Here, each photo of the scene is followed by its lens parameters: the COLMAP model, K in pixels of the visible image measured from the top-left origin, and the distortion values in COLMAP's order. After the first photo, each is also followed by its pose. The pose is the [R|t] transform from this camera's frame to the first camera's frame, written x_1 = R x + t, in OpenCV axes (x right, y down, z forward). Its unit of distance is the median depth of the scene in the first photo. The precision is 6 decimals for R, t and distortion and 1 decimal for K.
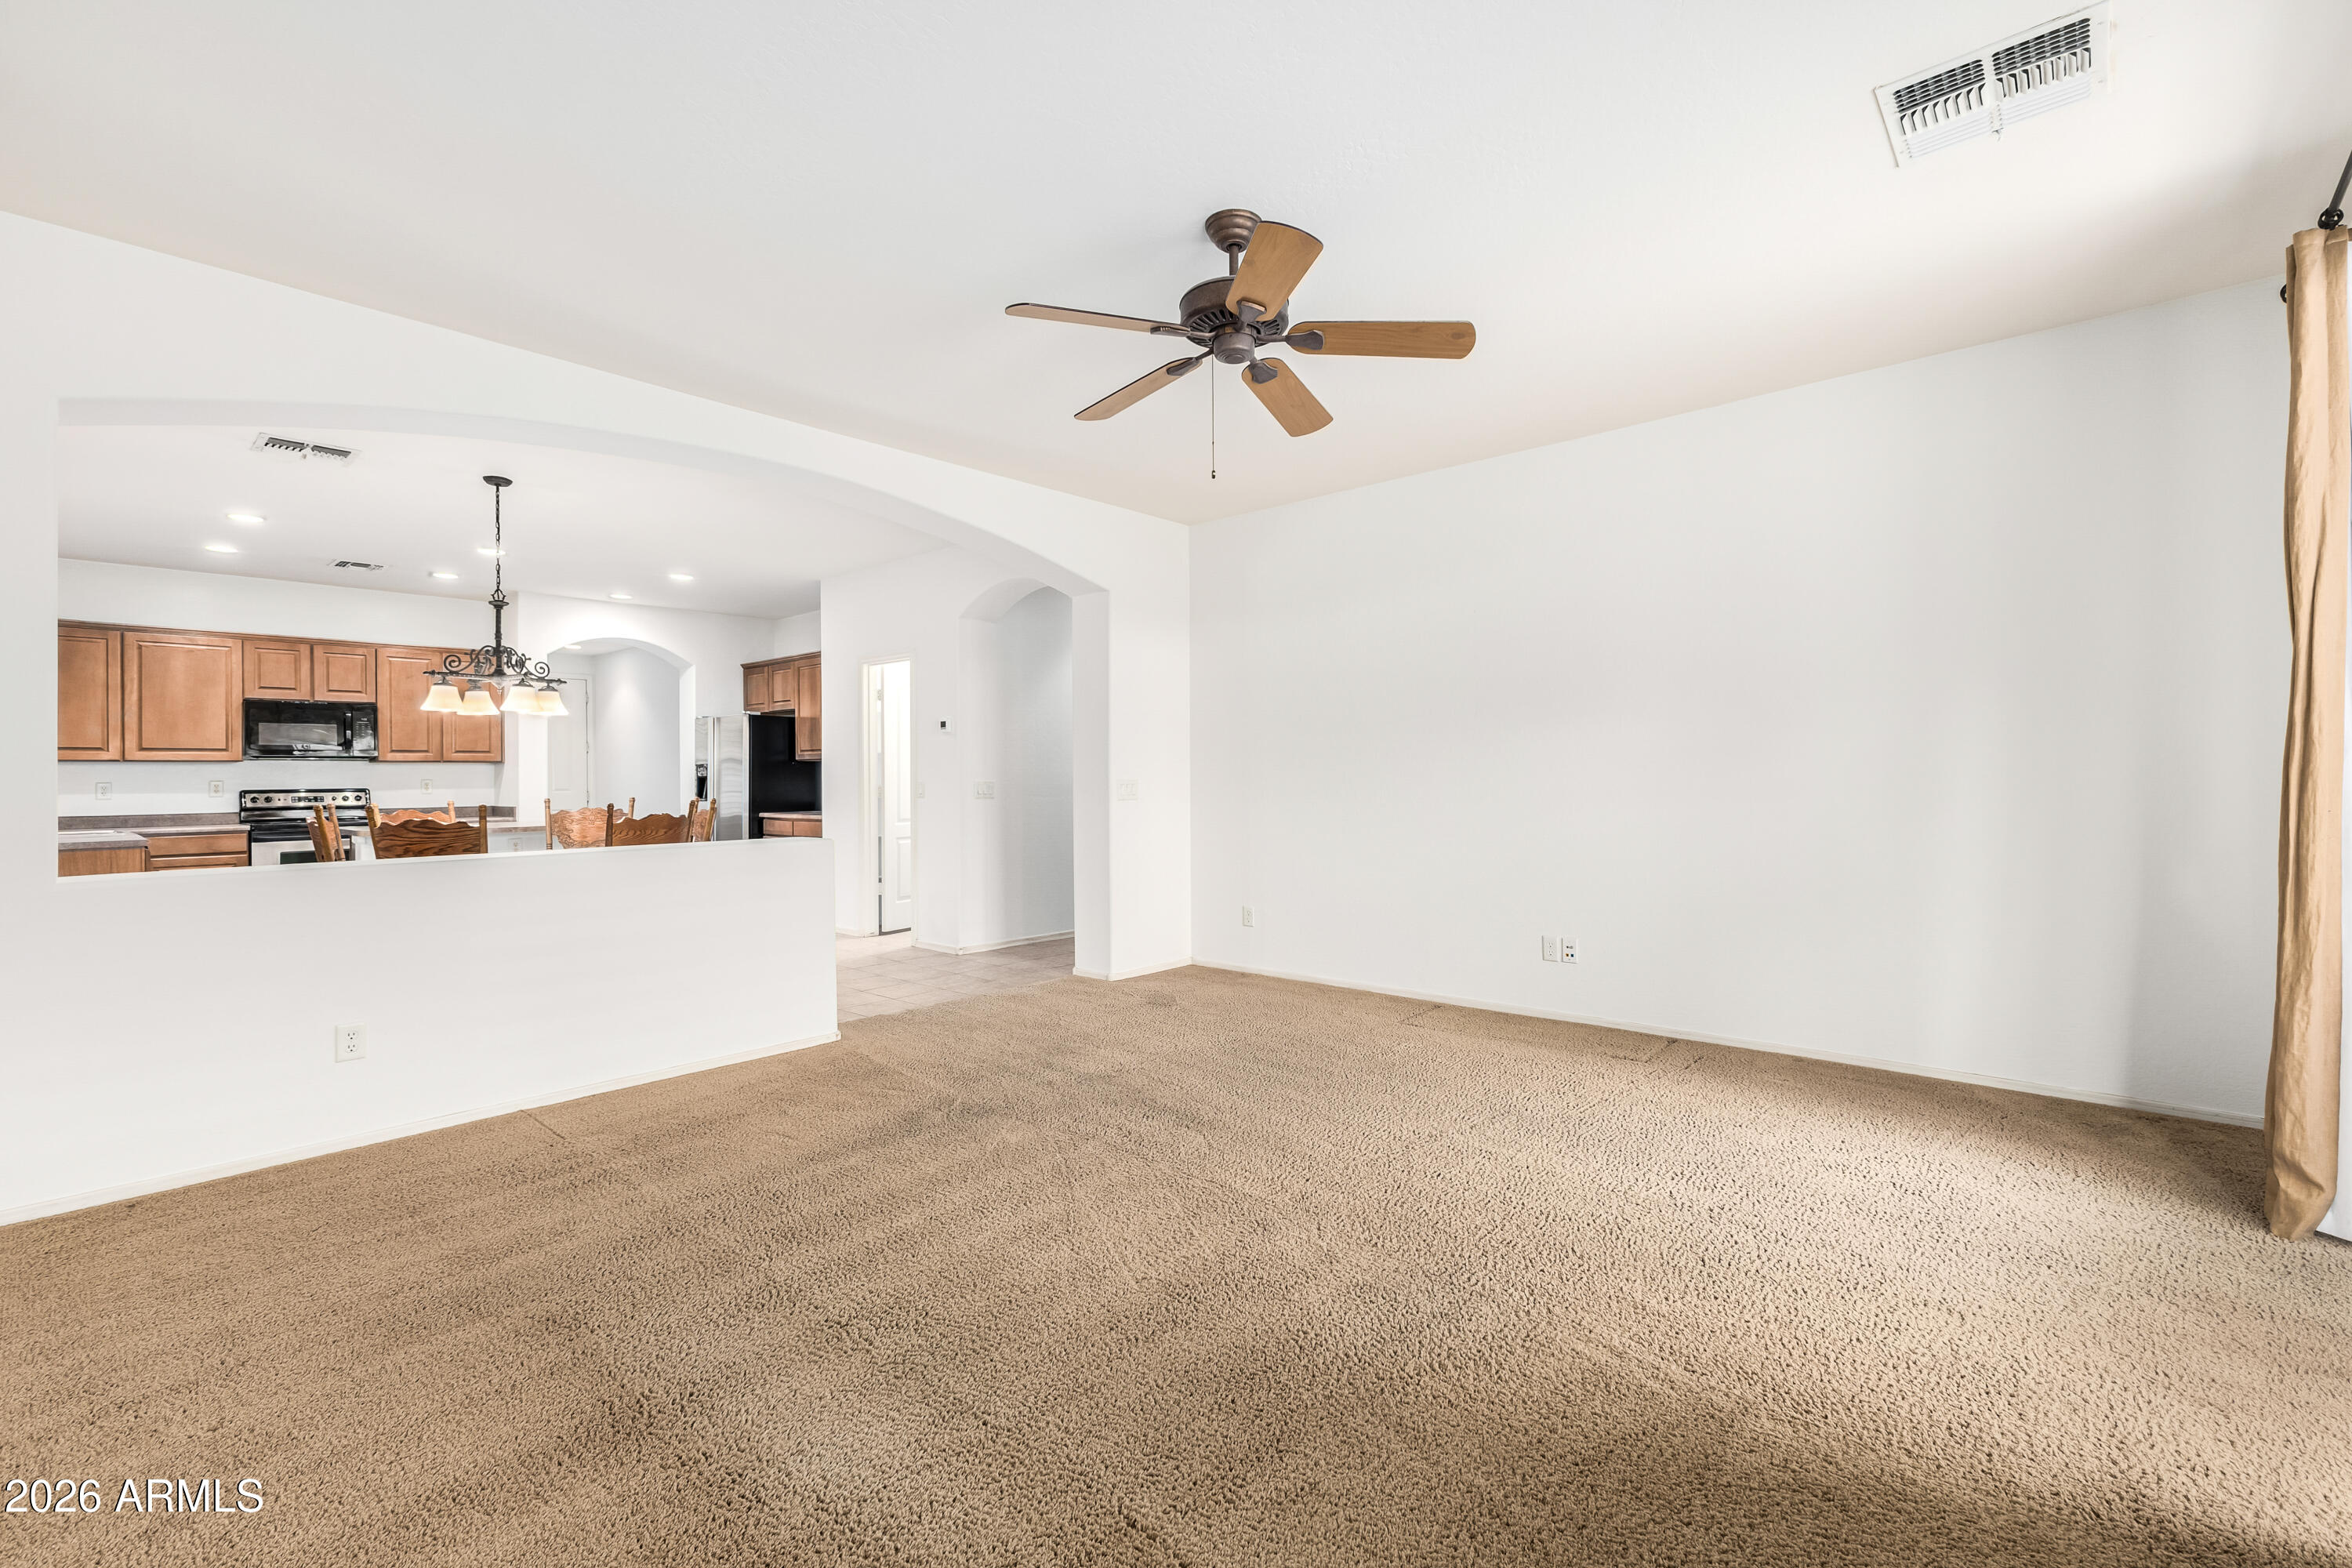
lens RADIAL K [[1014.9, 0, 1184.8], [0, 1014.9, 771.1], [0, 0, 1]] dist [0.011639, -0.004092]
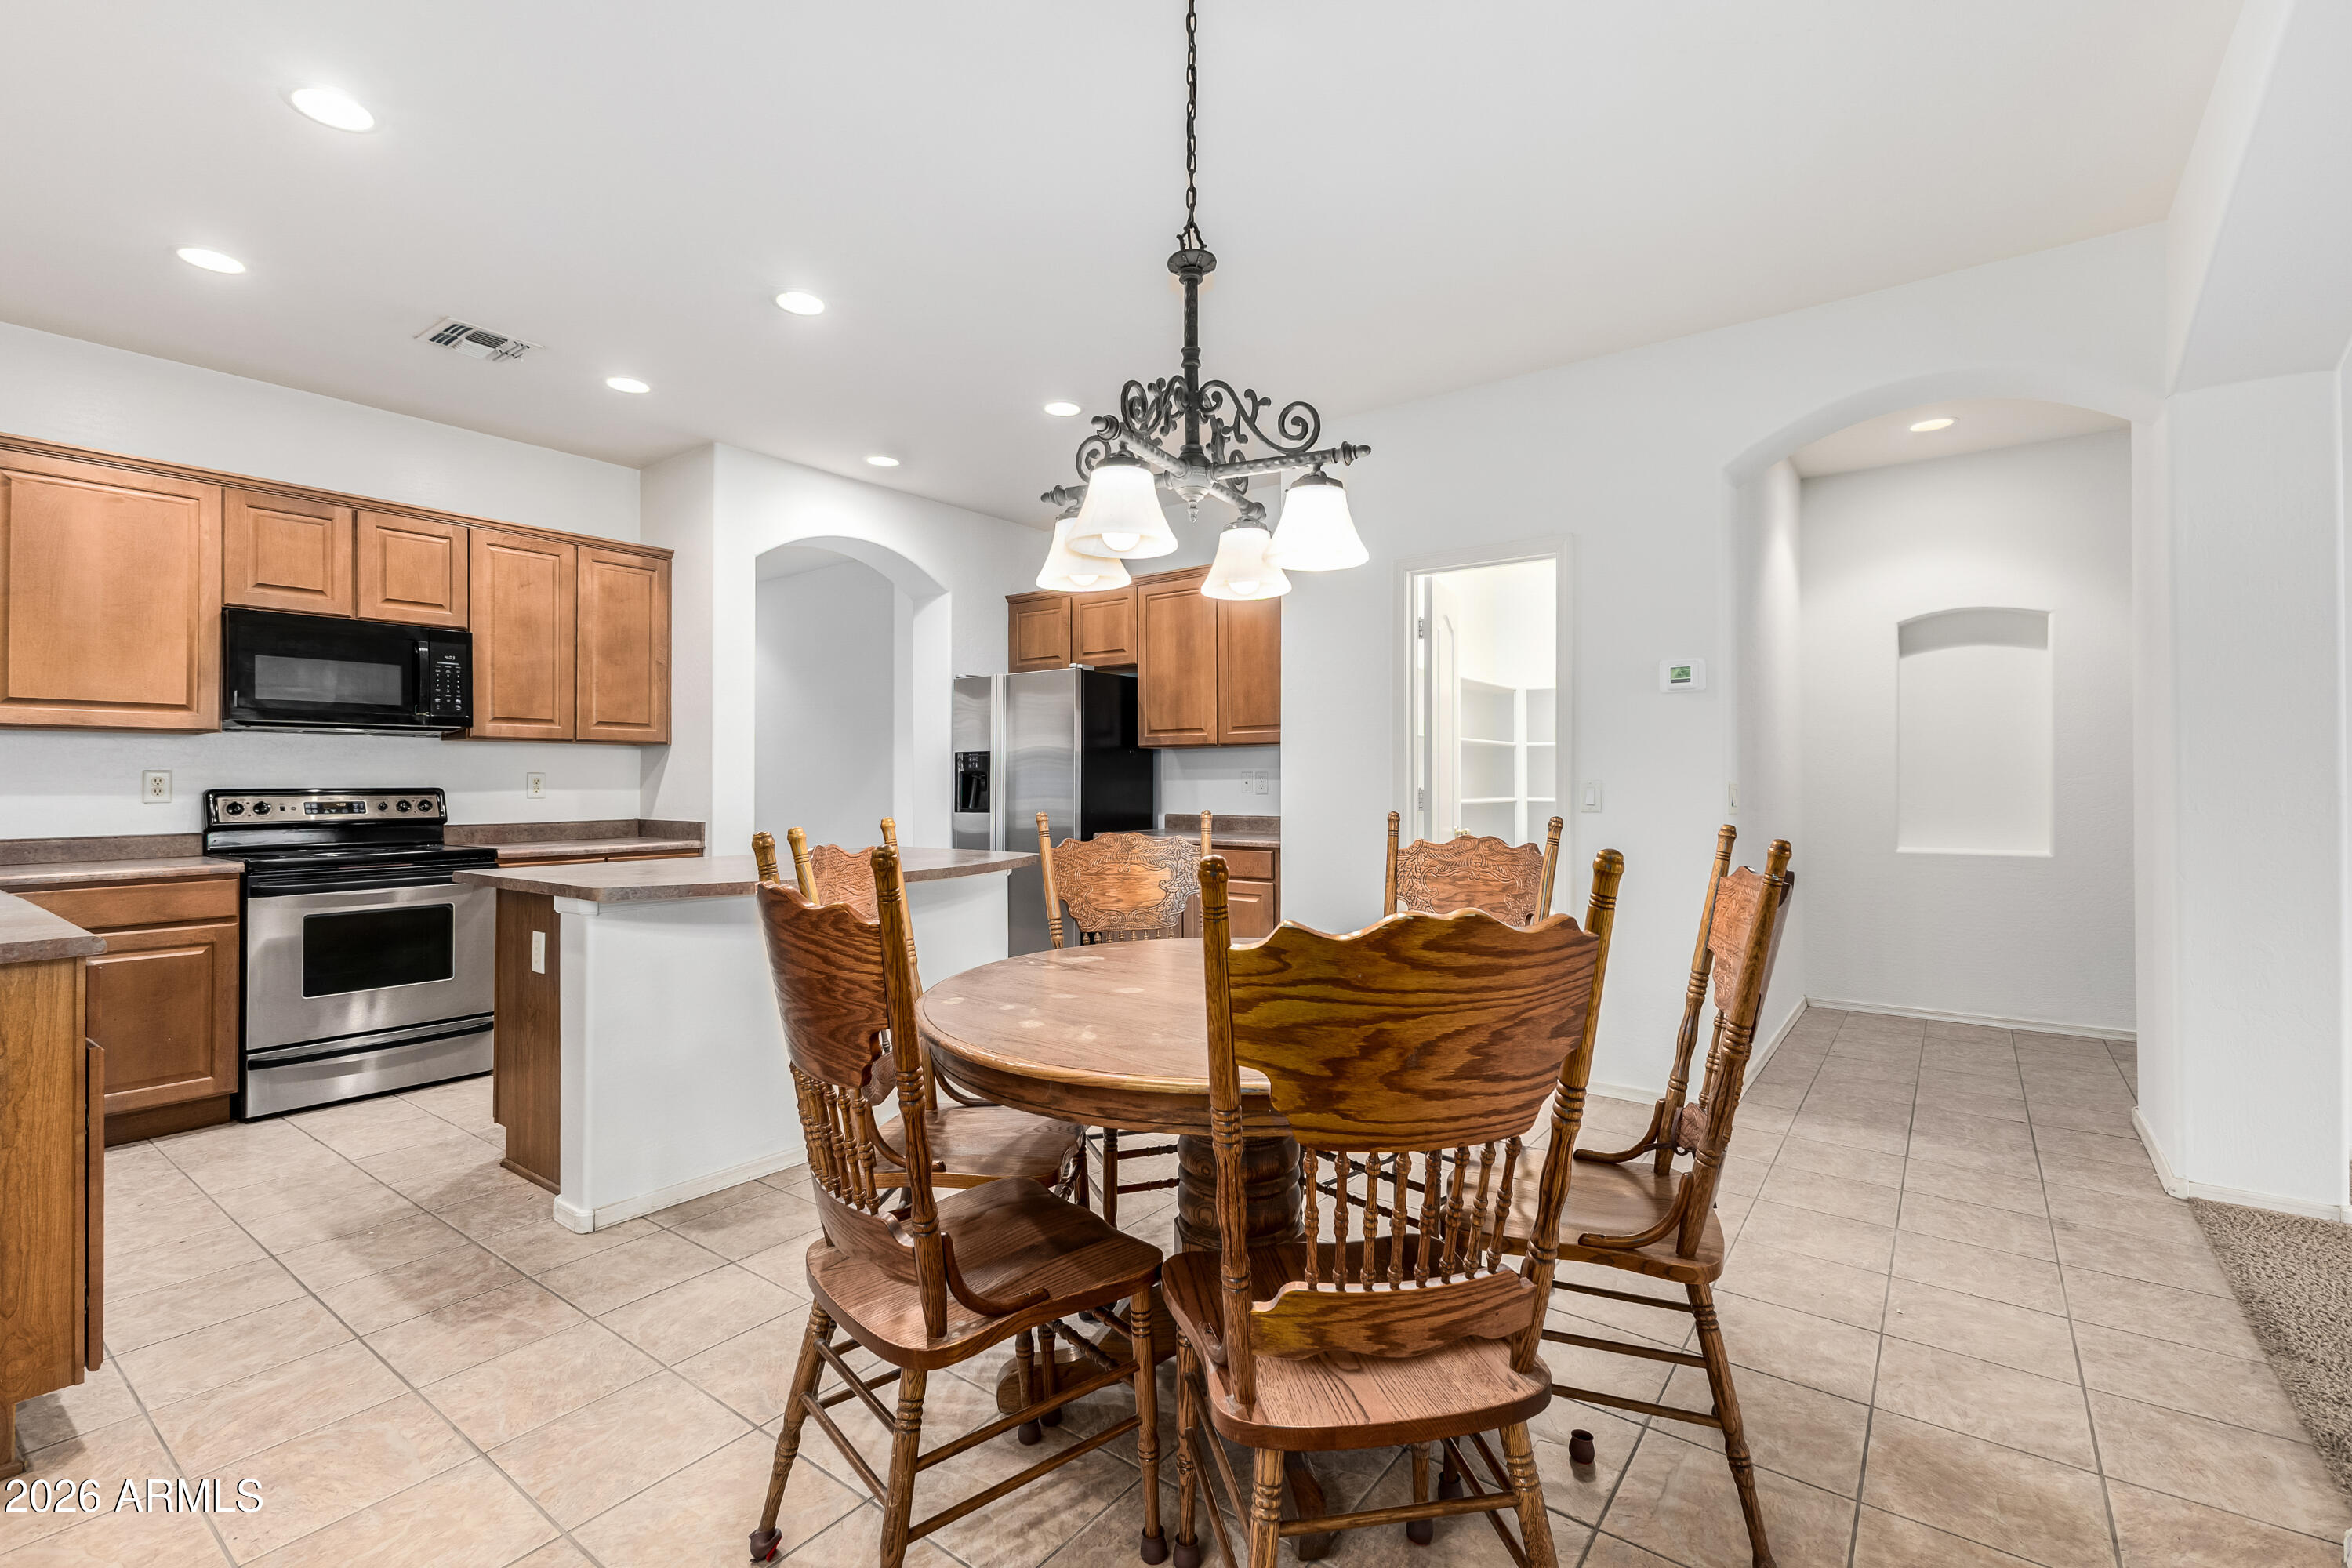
lens RADIAL K [[1014.9, 0, 1165.1], [0, 1014.9, 768.2], [0, 0, 1]] dist [0.011639, -0.004092]
pose [[0.996046, 0.007368, 0.088536, -0.496192], [-0.006667, 0.999944, -0.008203, 0.008920], [-0.088591, 0.007580, 0.996039, 0.454307]]
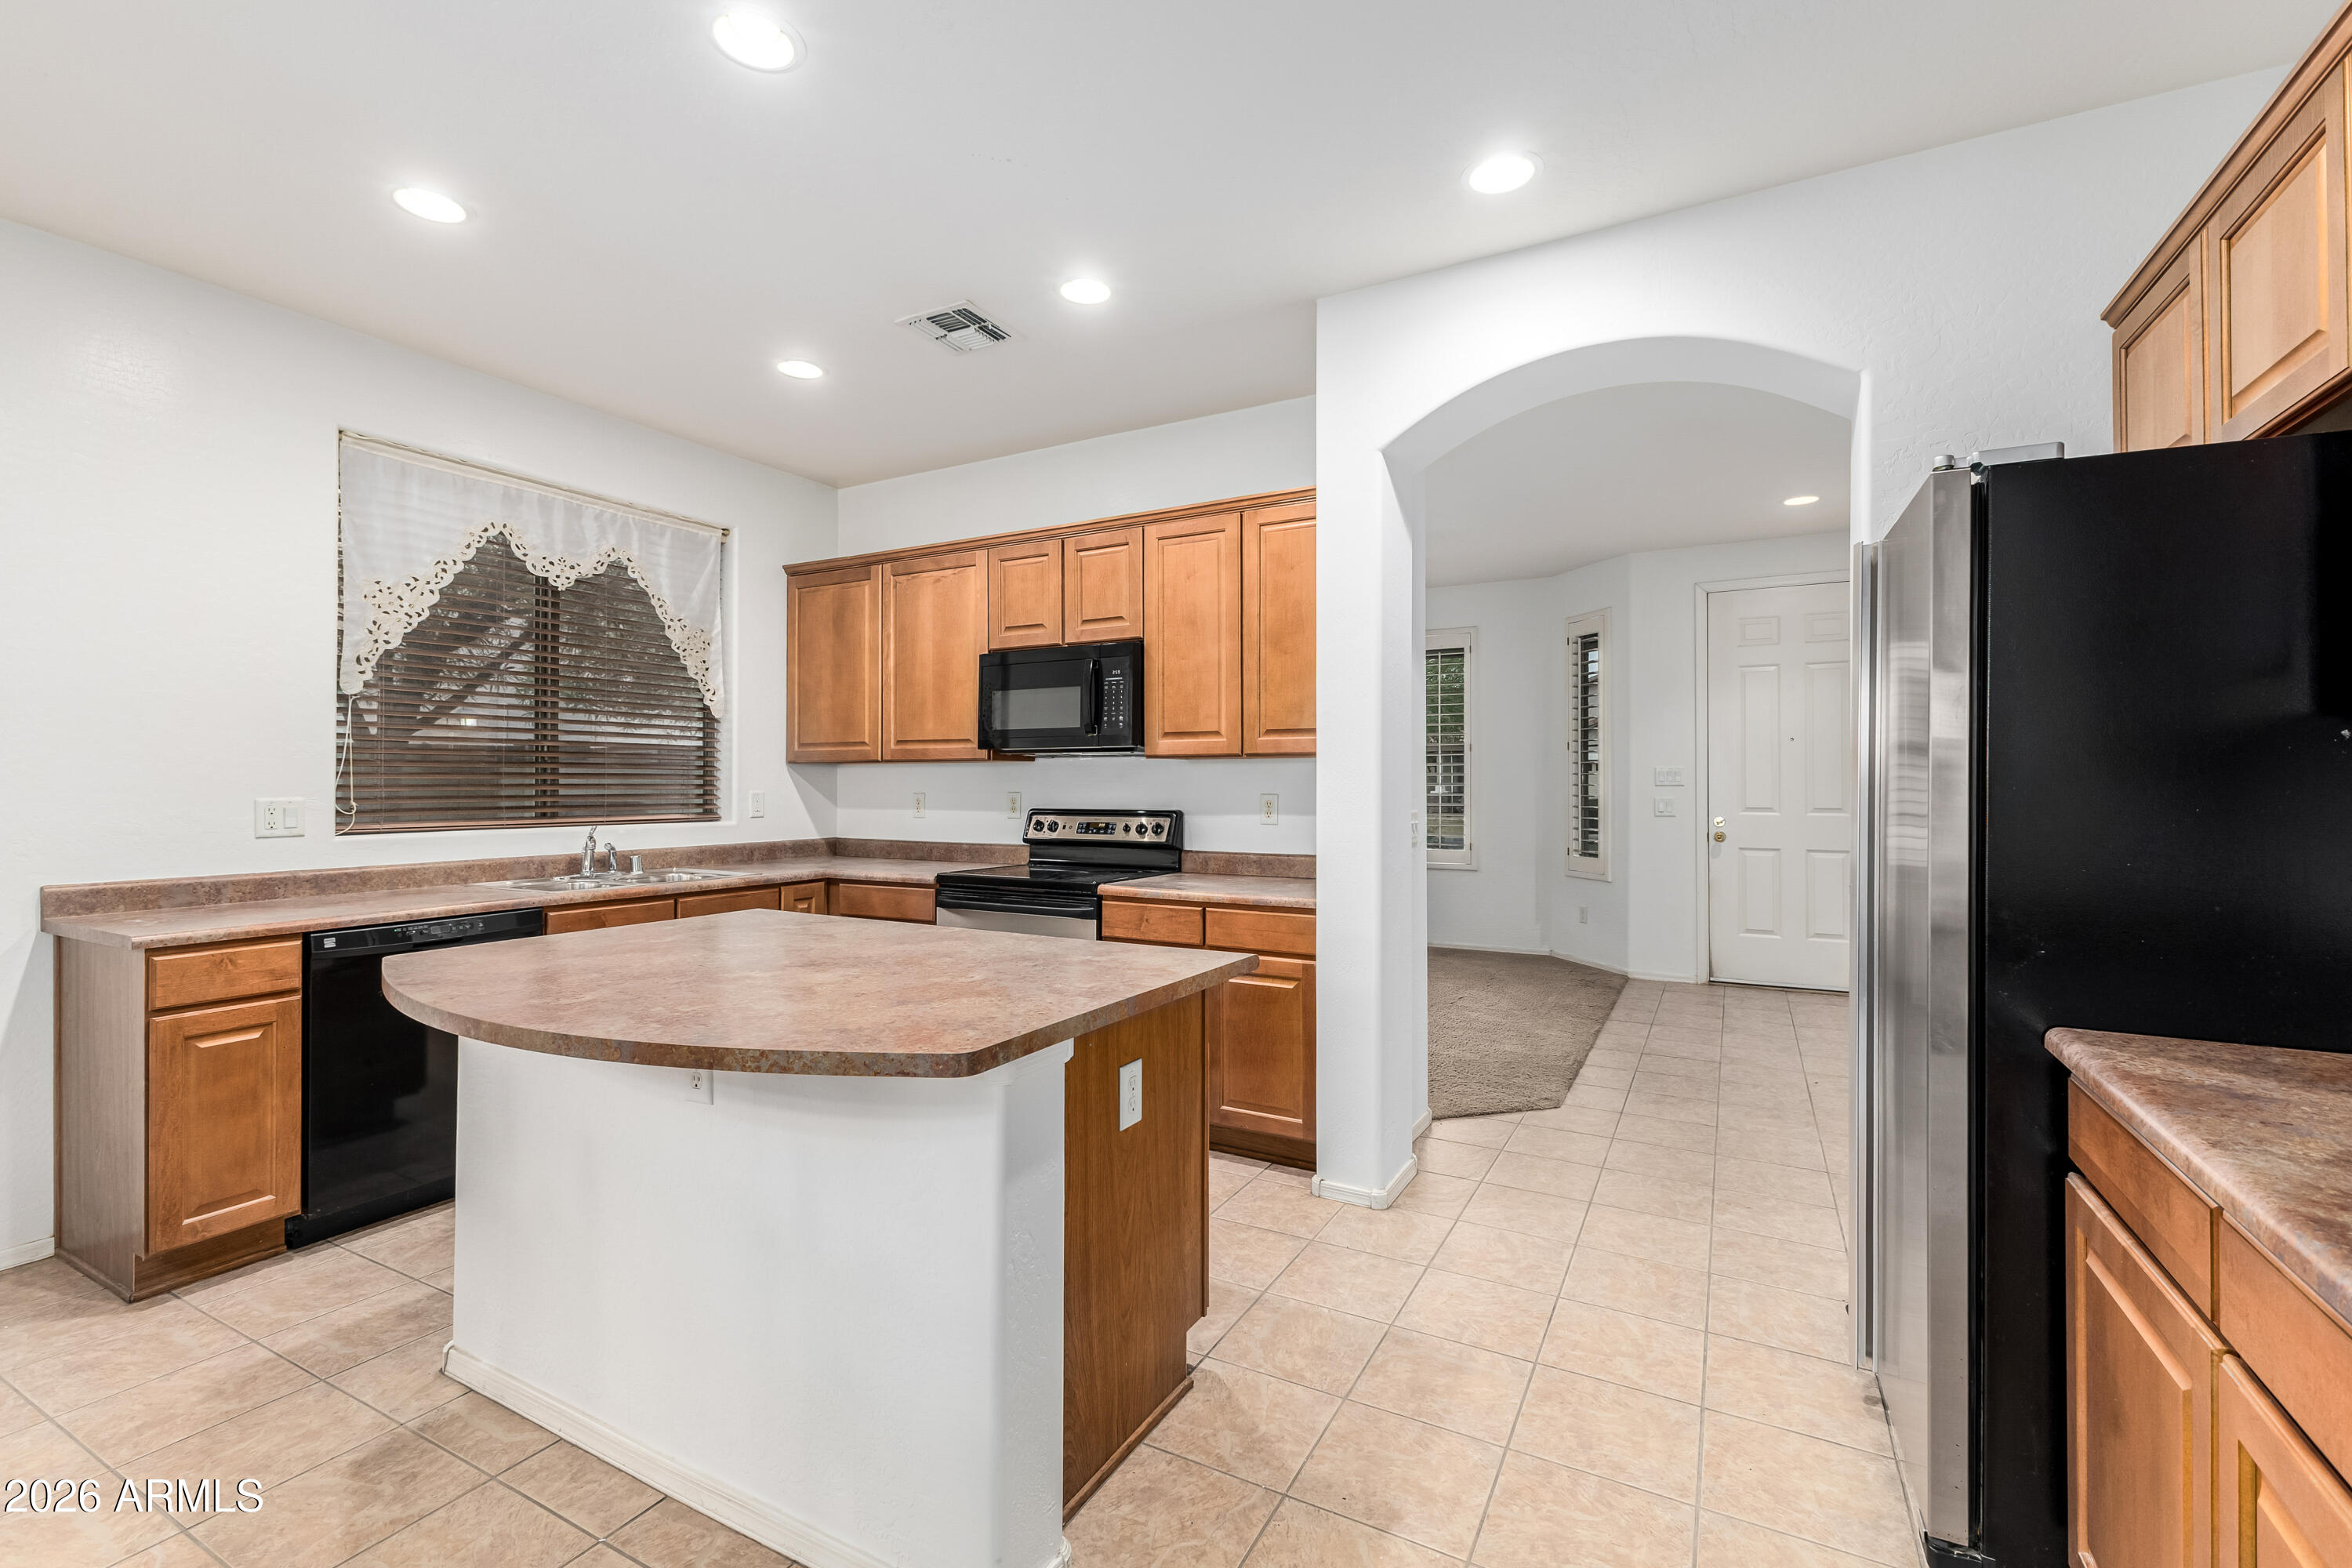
lens RADIAL K [[1014.9, 0, 1173.0], [0, 1014.9, 774.0], [0, 0, 1]] dist [0.011639, -0.004092]
pose [[0.231682, -0.000017, -0.972792, -0.330965], [0.001830, 0.999998, 0.000419, -0.001588], [0.972790, -0.001878, 0.231681, 0.941914]]
